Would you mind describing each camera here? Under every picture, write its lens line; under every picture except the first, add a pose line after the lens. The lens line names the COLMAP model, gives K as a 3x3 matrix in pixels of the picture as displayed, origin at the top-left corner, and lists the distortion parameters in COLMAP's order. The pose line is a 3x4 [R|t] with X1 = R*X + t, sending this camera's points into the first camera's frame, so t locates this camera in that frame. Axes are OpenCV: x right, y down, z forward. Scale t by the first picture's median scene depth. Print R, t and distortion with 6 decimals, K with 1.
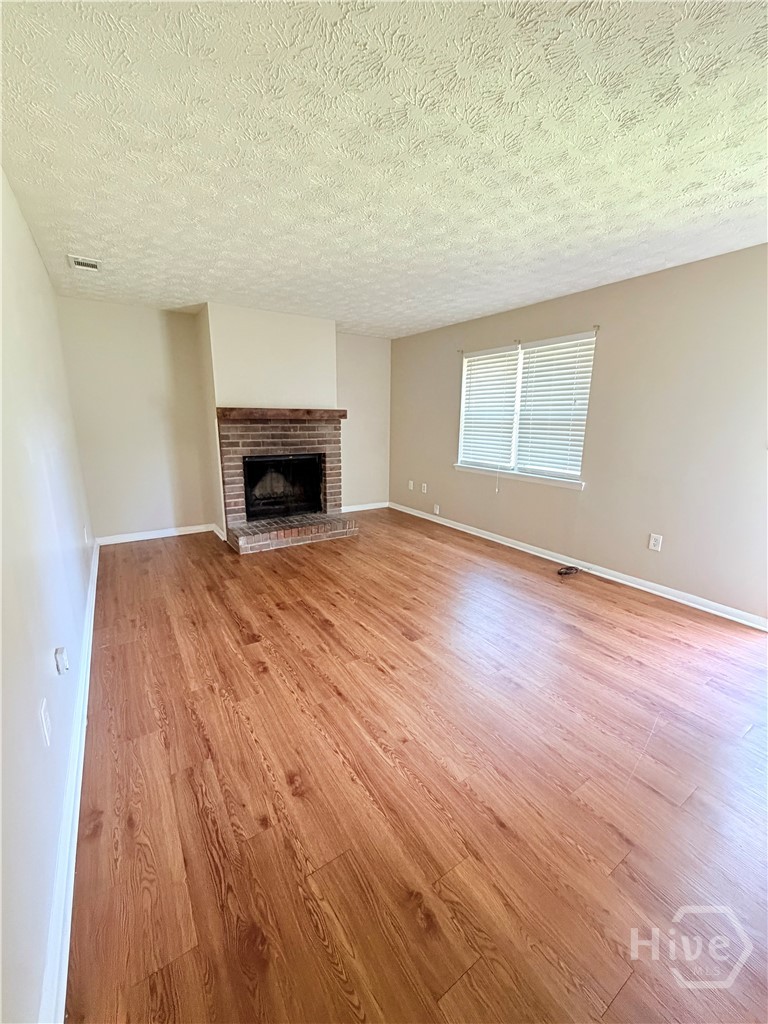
lens RADIAL K [[409.2, 0, 385.7], [0, 409.2, 512.2], [0, 0, 1]] dist [0.000262, 0.000170]
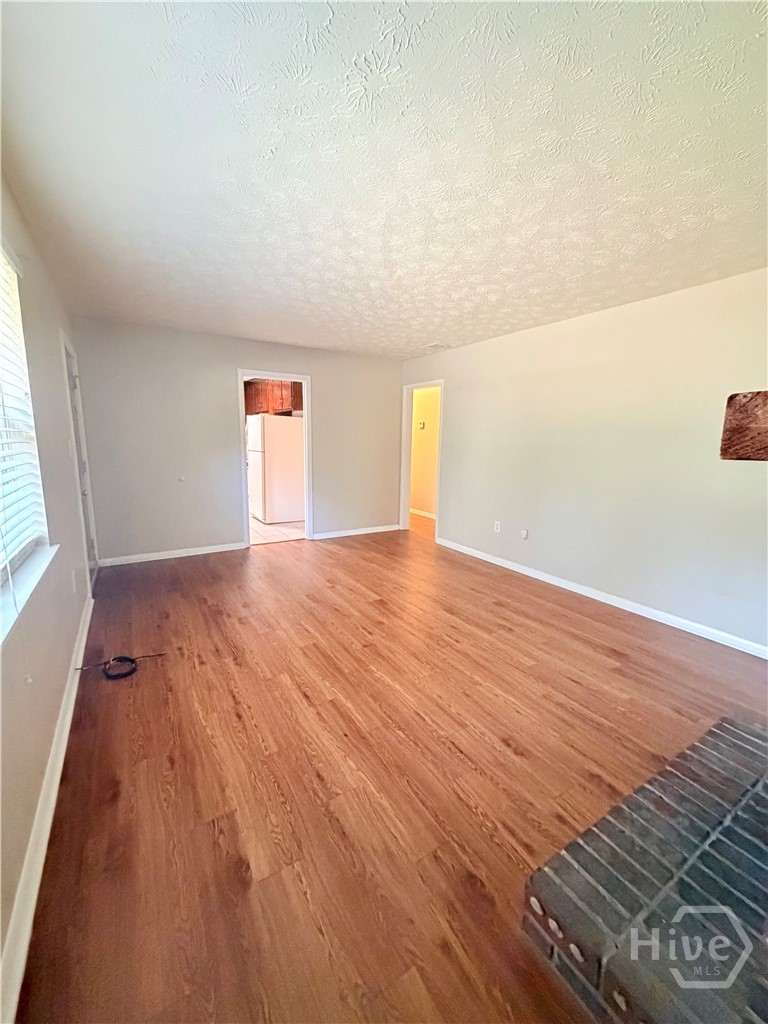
lens RADIAL K [[409.2, 0, 382.5], [0, 409.2, 509.5], [0, 0, 1]] dist [0.000262, 0.000170]
pose [[-0.999105, -0.033110, 0.026327, 0.027231], [-0.020265, 0.920942, 0.389173, -0.395885], [-0.037131, 0.388291, -0.920788, 1.714355]]
